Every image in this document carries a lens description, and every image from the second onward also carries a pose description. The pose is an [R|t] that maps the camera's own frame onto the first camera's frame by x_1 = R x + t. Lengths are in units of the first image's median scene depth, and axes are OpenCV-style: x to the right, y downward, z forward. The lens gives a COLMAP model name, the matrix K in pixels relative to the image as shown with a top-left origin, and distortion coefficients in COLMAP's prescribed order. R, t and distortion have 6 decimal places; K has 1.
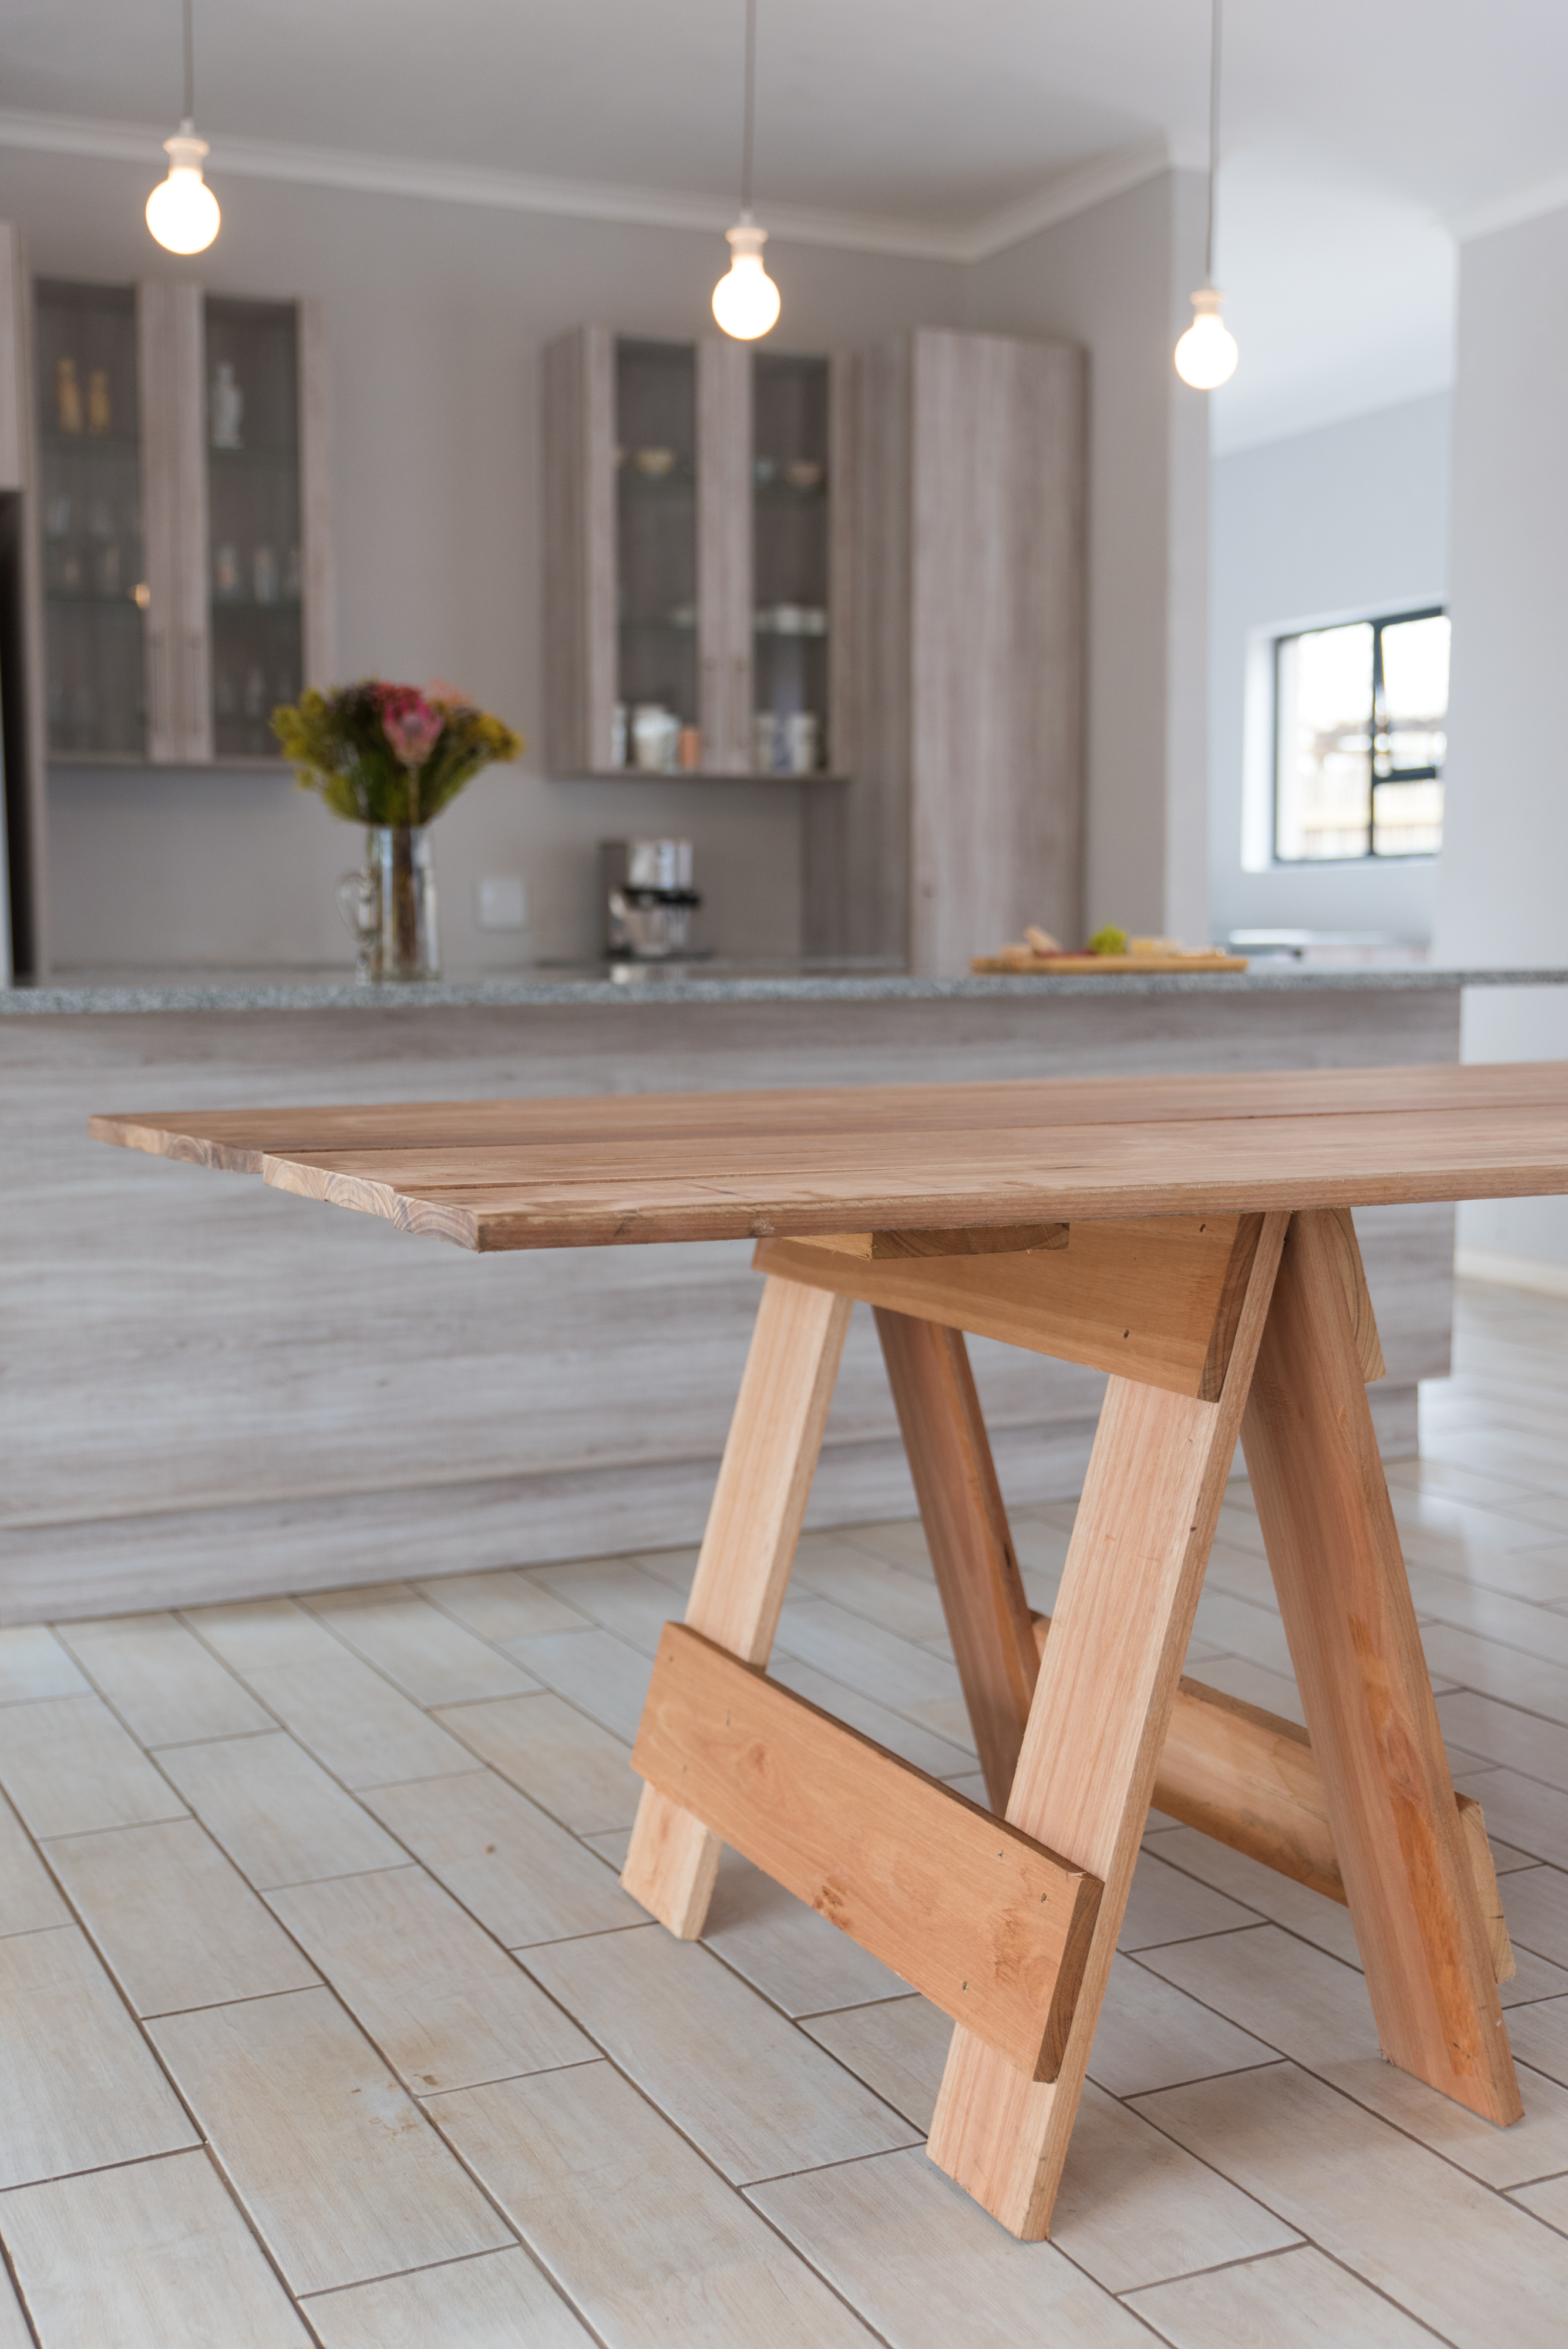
lens RADIAL K [[2583.9, 0, 787.1], [0, 2583.9, 1185.5], [0, 0, 1]] dist [0.004731, 0.000000]
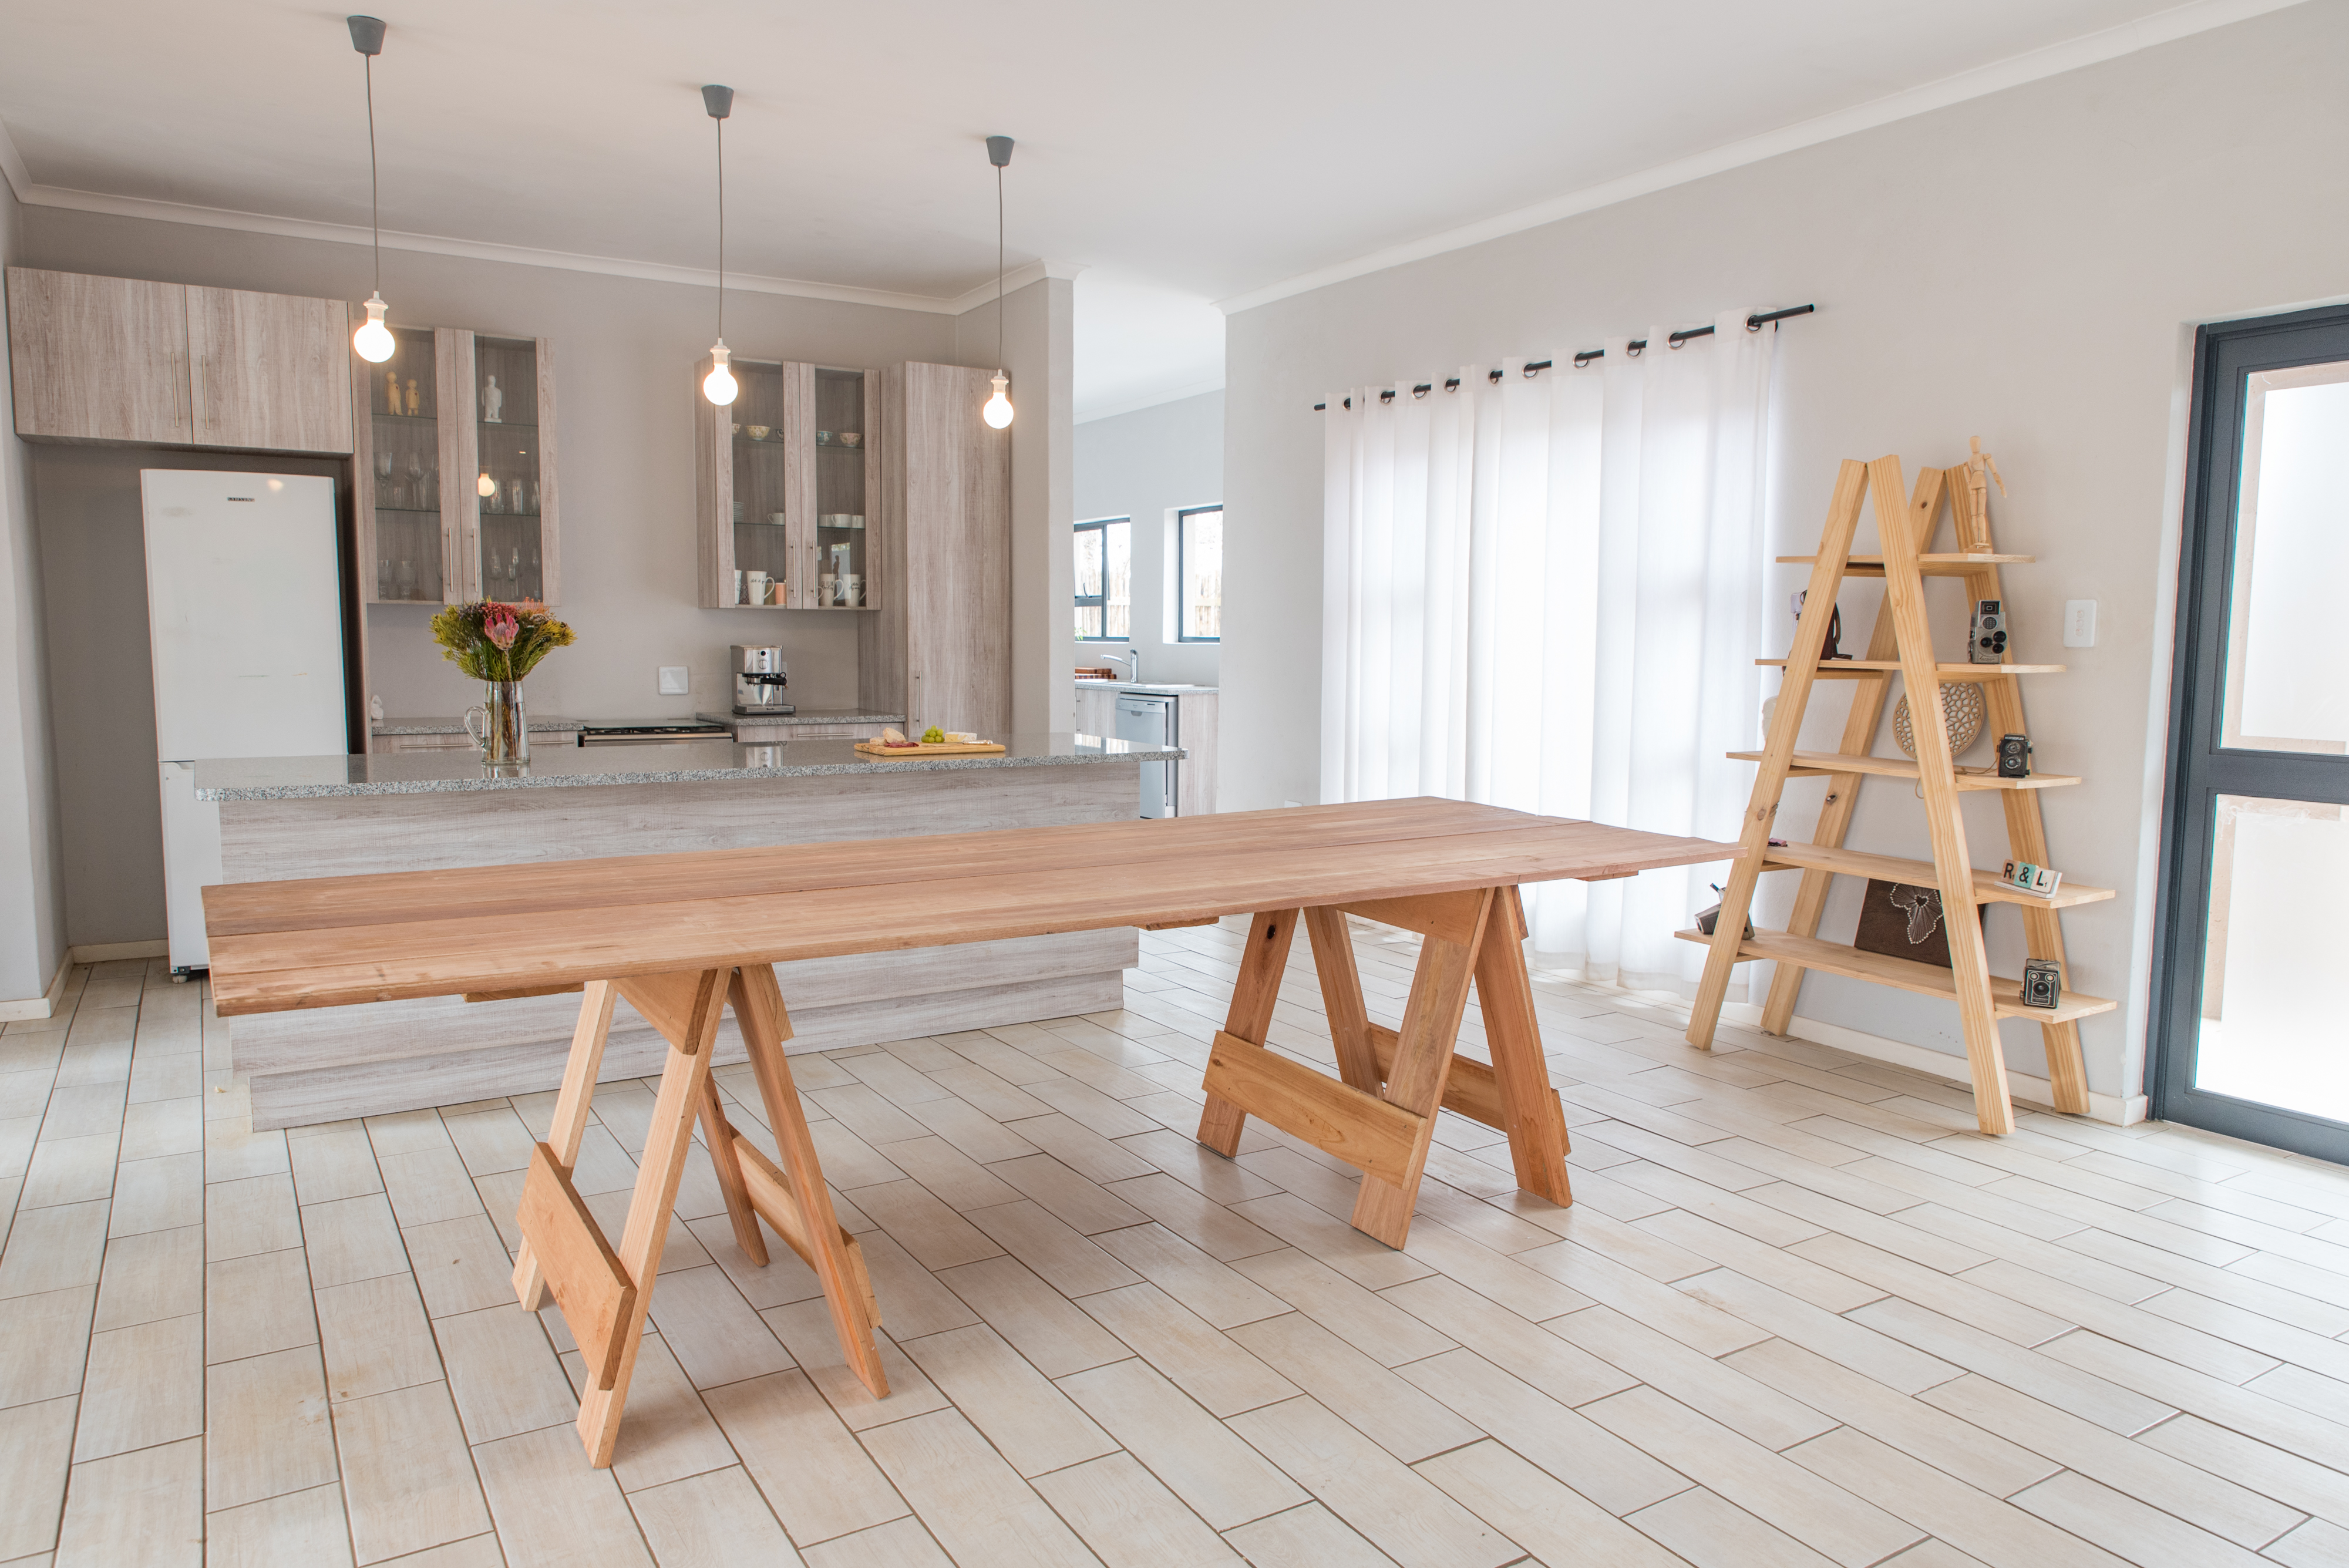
lens RADIAL K [[1578.3, 0, 1170.6], [0, 1578.3, 770.6], [0, 0, 1]] dist [0.020739, -0.007807]
pose [[0.996073, 0.001933, 0.088513, 0.142736], [-0.001130, 0.999958, -0.009121, -0.043488], [-0.088527, 0.008986, 0.996033, -0.096711]]
